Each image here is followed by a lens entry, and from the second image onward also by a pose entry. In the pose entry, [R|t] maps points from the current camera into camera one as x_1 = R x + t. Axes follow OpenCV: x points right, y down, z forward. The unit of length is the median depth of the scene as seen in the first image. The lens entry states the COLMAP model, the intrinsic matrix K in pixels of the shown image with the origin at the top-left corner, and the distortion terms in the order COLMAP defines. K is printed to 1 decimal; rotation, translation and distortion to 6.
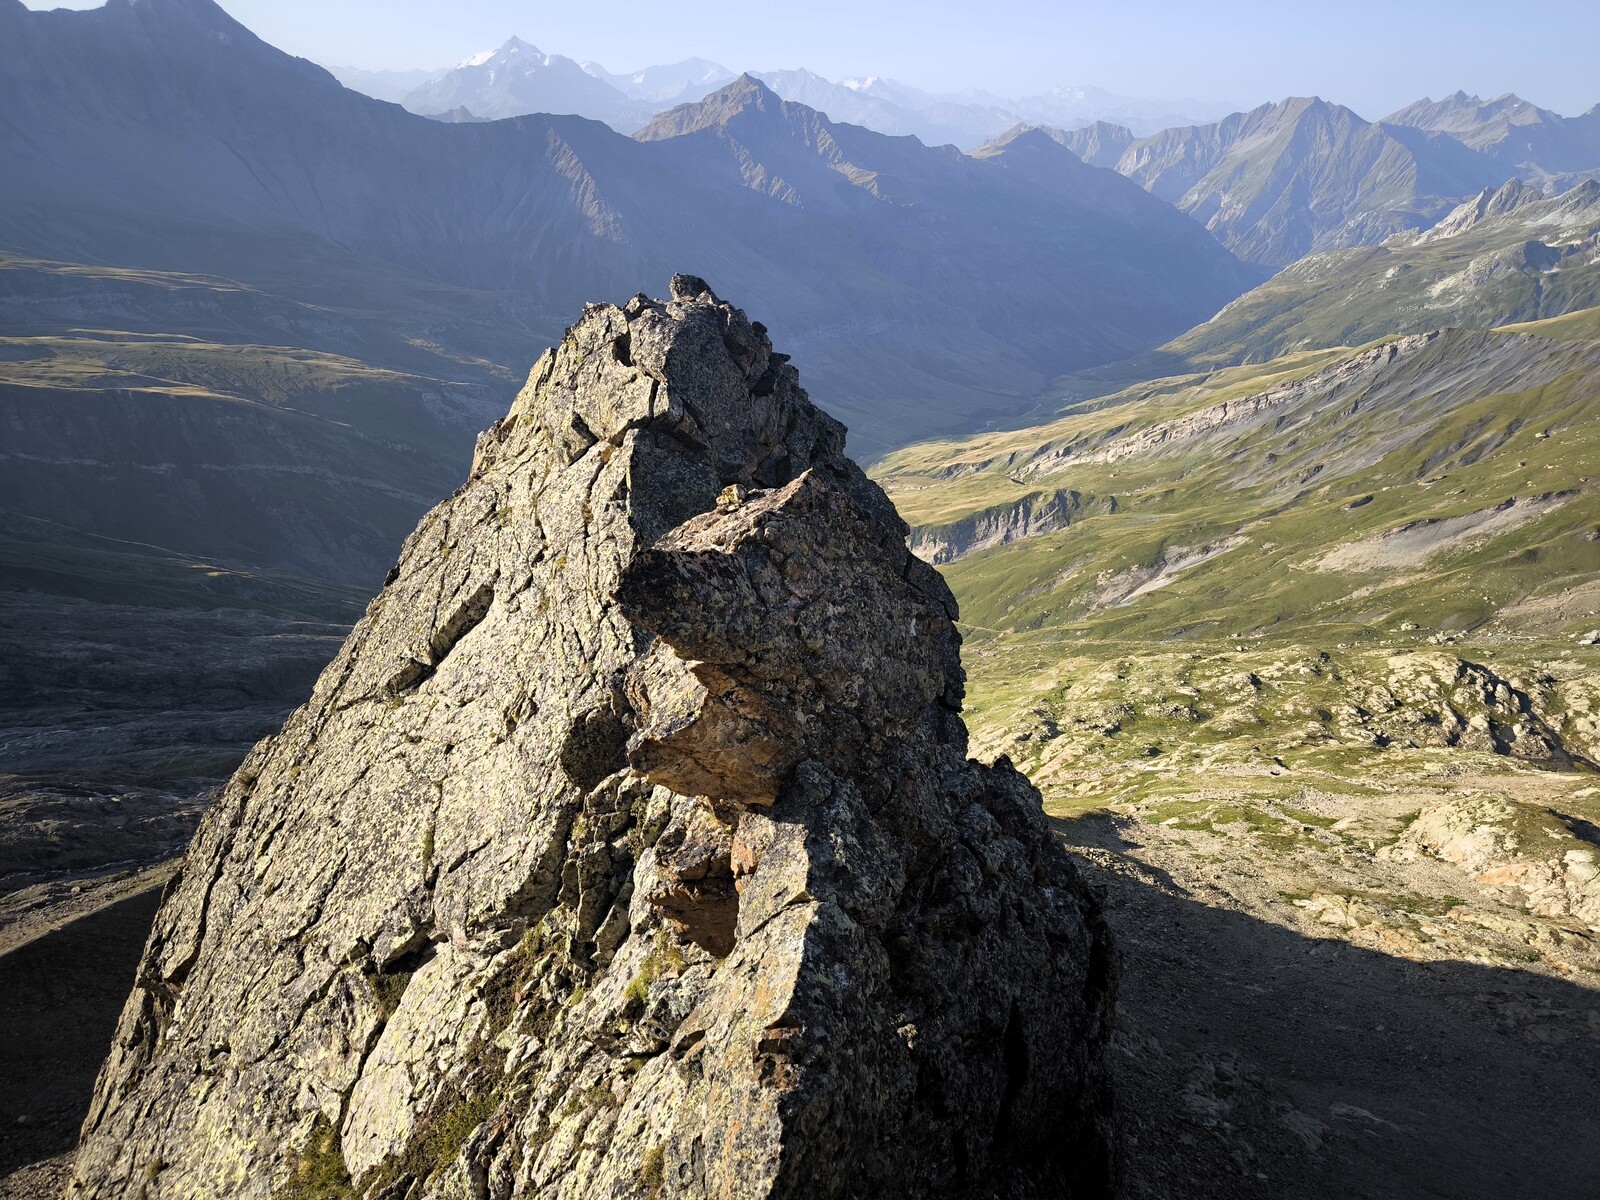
lens RADIAL K [[1106.5, 0, 803.4], [0, 1106.5, 556.7], [0, 0, 1]] dist [0.056780, -0.044876]
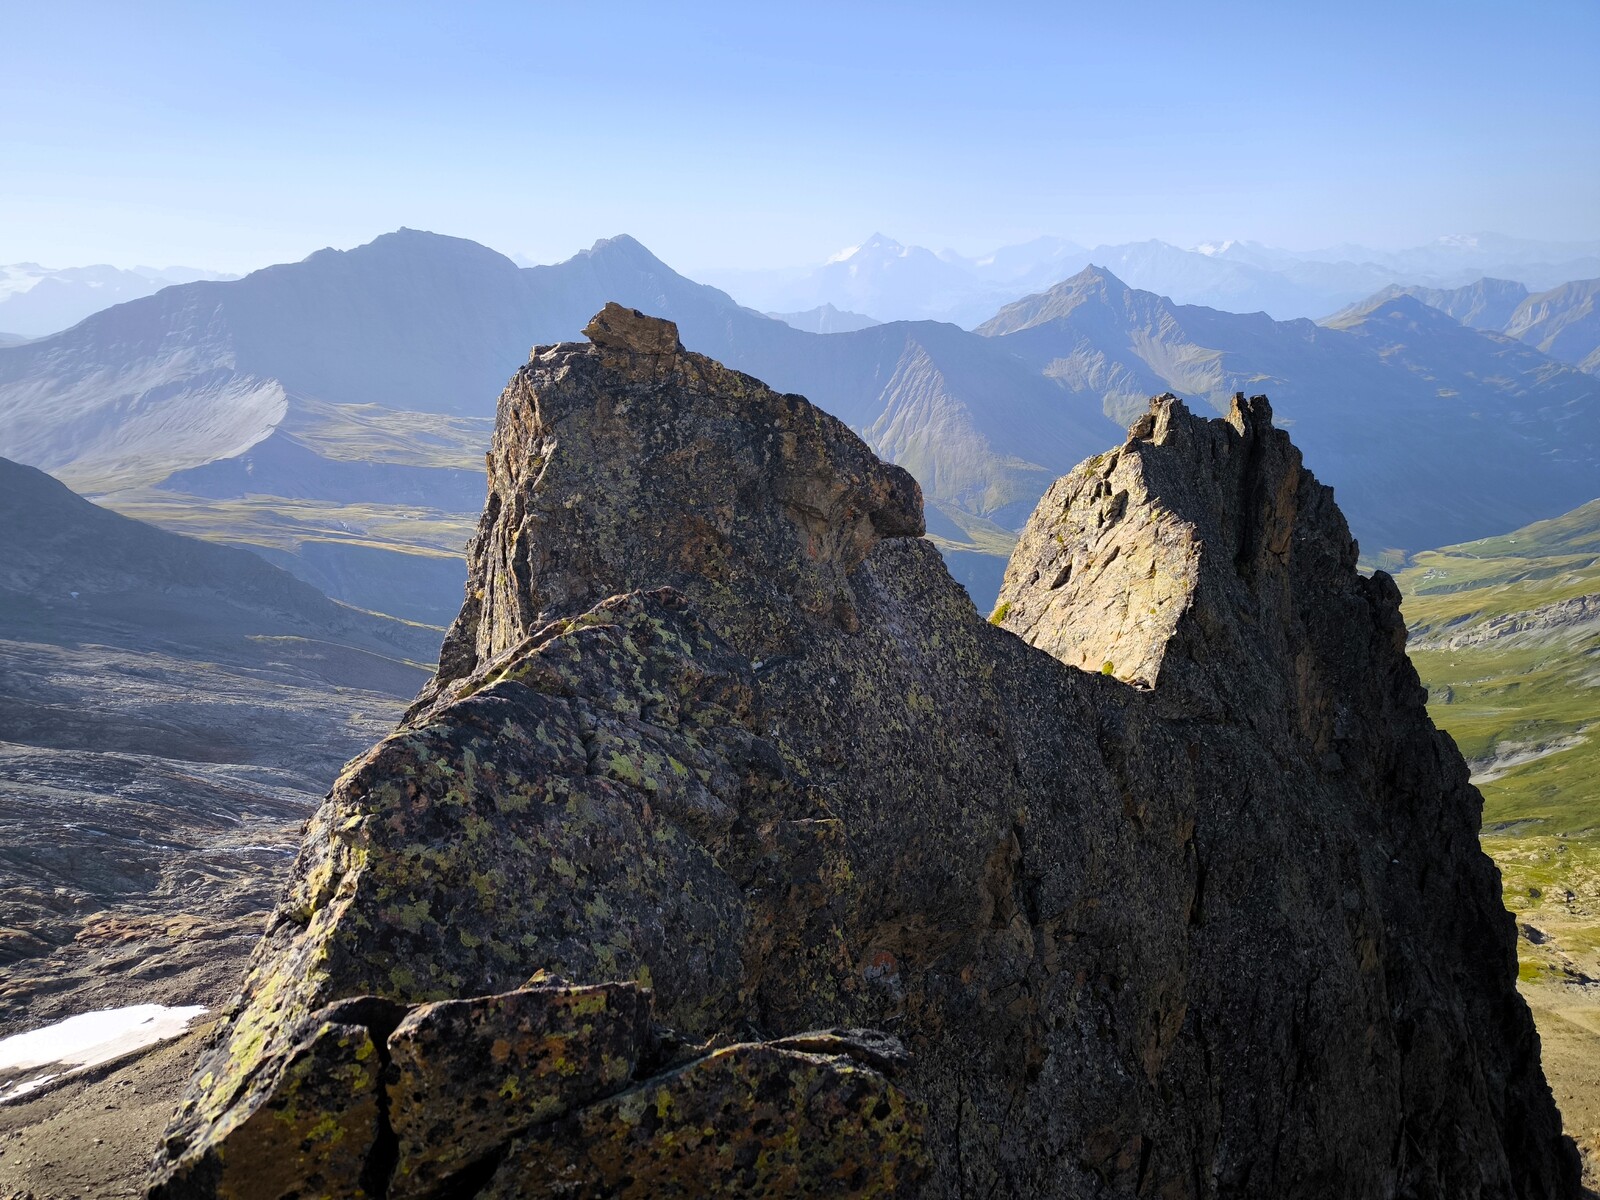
lens RADIAL K [[1106.5, 0, 798.7], [0, 1106.5, 612.0], [0, 0, 1]] dist [0.056780, -0.044876]
pose [[0.954217, 0.030378, -0.297569, 0.019146], [-0.057649, 0.994856, -0.083300, -0.003436], [0.293507, 0.096641, 0.951059, -0.121513]]
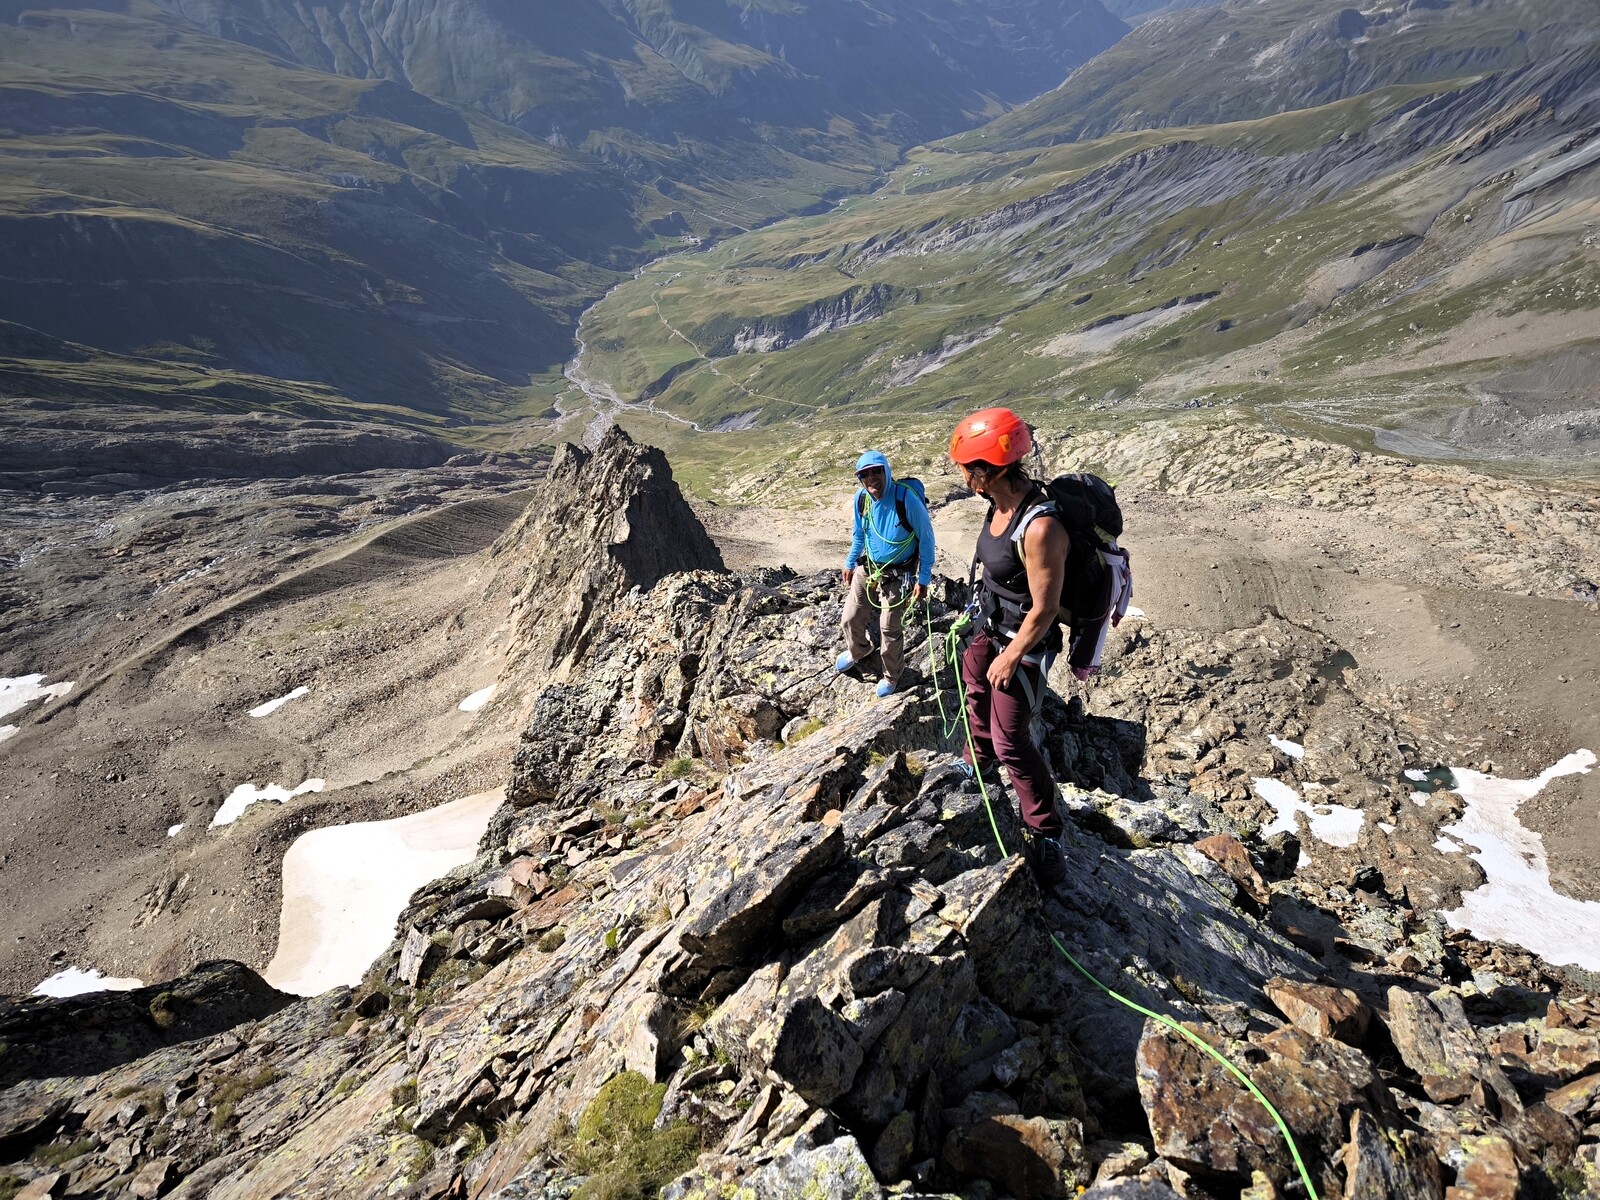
lens RADIAL K [[1106.5, 0, 768.8], [0, 1106.5, 609.3], [0, 0, 1]] dist [0.056780, -0.044876]
pose [[0.997350, -0.038157, 0.061951, 0.026891], [0.021204, 0.966920, 0.254197, -0.026913], [-0.069601, -0.252210, 0.965166, -0.232859]]
